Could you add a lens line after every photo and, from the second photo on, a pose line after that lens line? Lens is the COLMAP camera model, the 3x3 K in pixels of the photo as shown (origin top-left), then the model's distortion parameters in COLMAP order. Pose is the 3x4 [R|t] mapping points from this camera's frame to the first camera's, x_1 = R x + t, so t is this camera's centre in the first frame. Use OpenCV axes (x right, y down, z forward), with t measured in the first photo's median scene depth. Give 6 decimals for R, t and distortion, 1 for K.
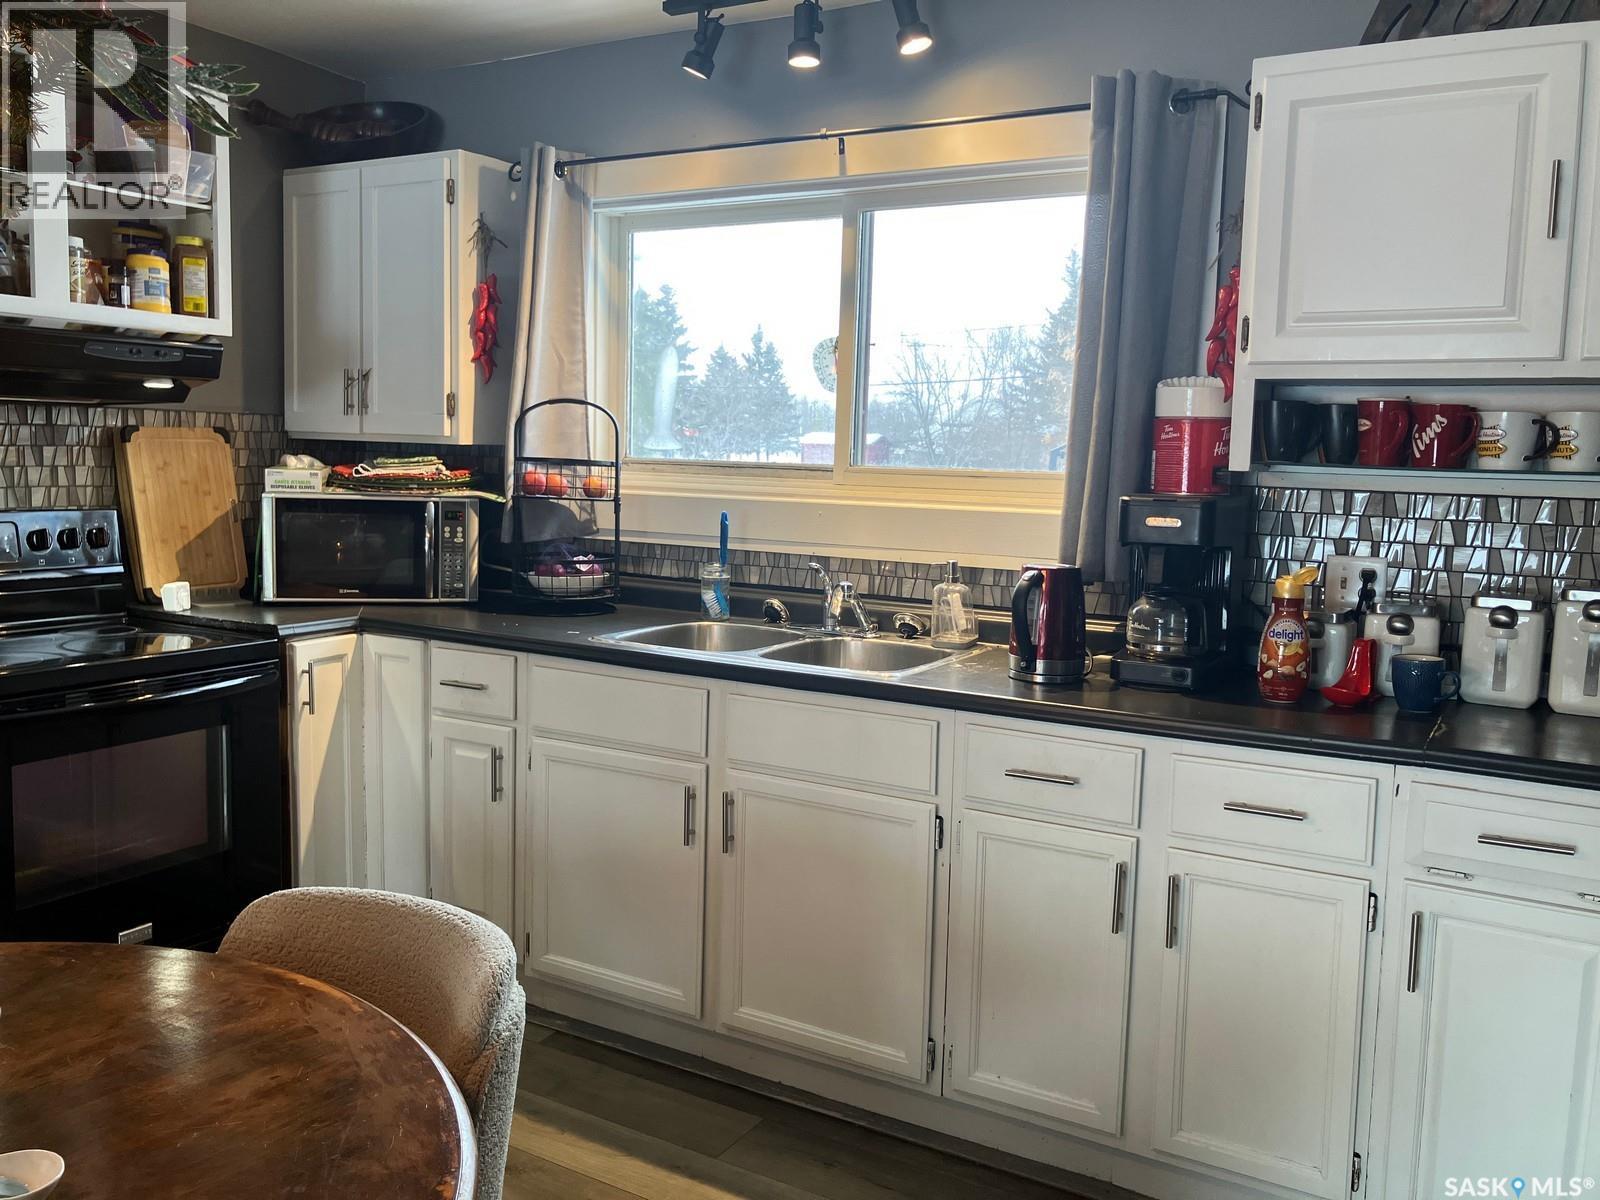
lens RADIAL K [[1318.3, 0, 800.0], [0, 1318.3, 600.0], [0, 0, 1]] dist [0.011861, 0.000710]
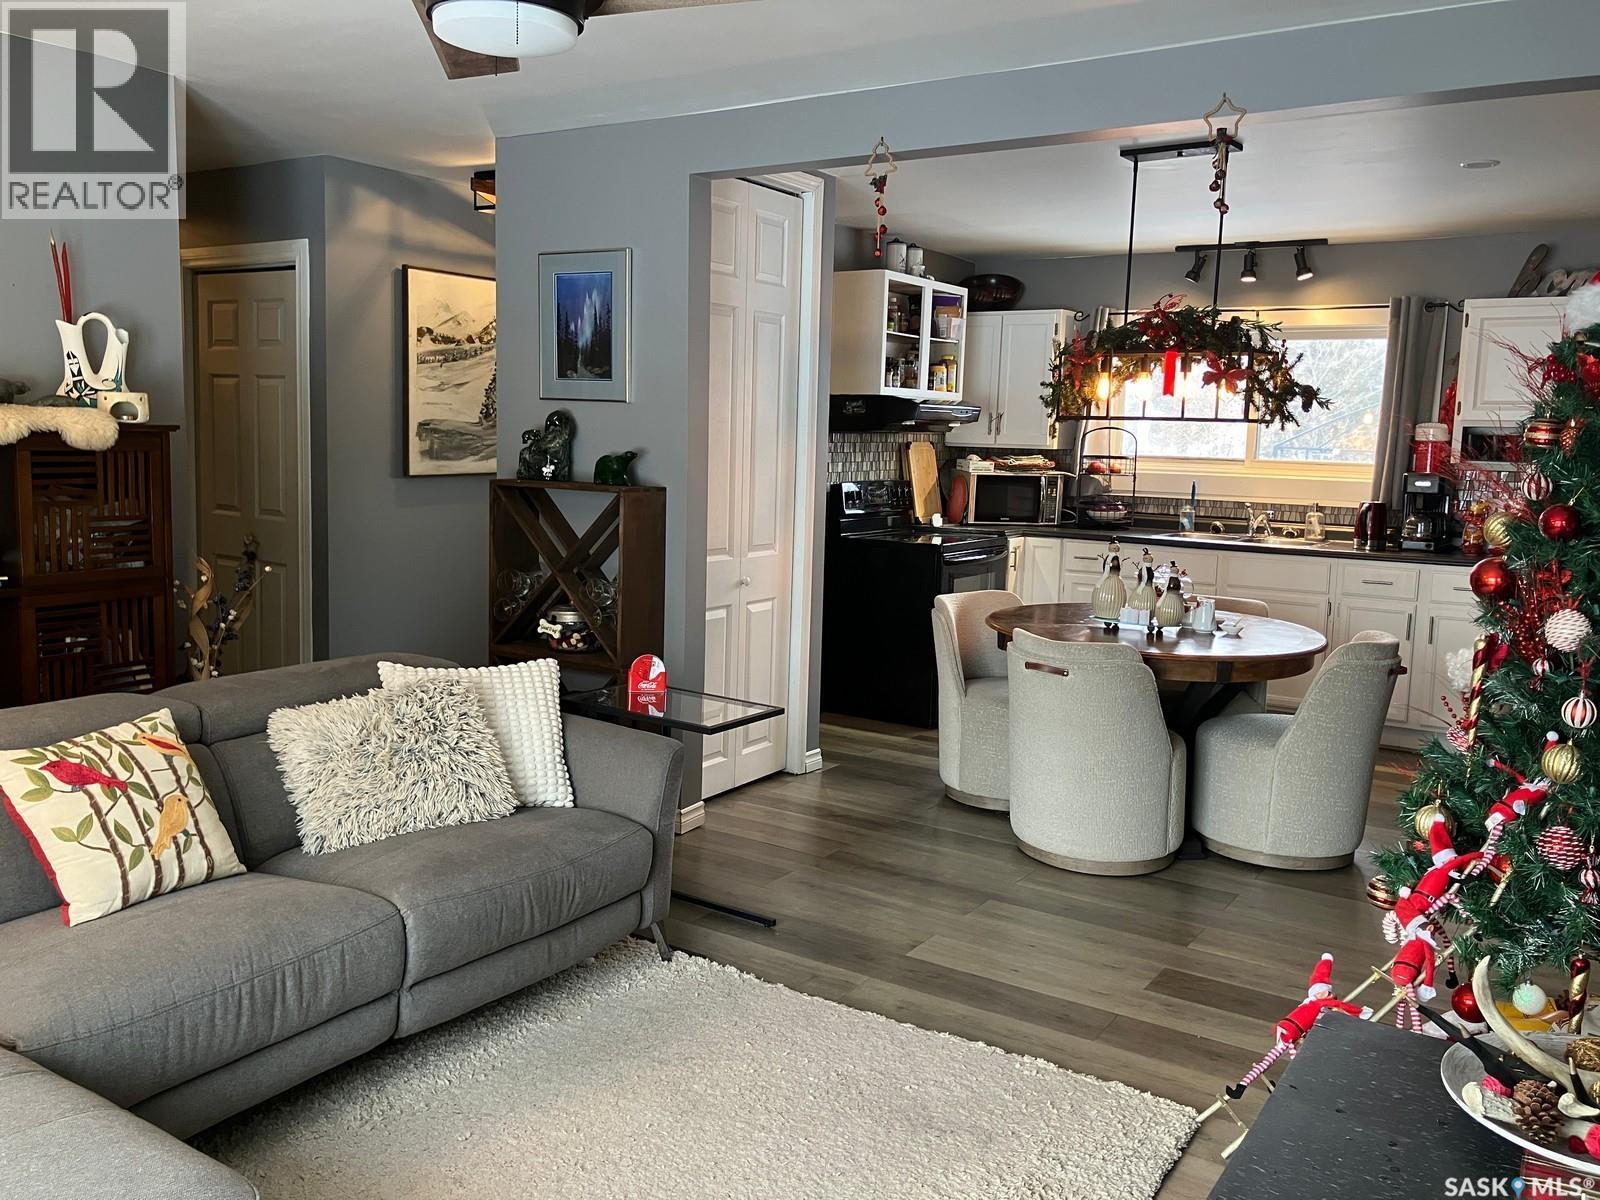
lens RADIAL K [[1318.3, 0, 800.0], [0, 1318.3, 600.0], [0, 0, 1]] dist [0.011861, 0.000710]
pose [[0.997553, 0.005692, -0.069685, -0.602234], [-0.004515, 0.999845, 0.017034, 0.102289], [0.069771, -0.016678, 0.997424, -1.310621]]
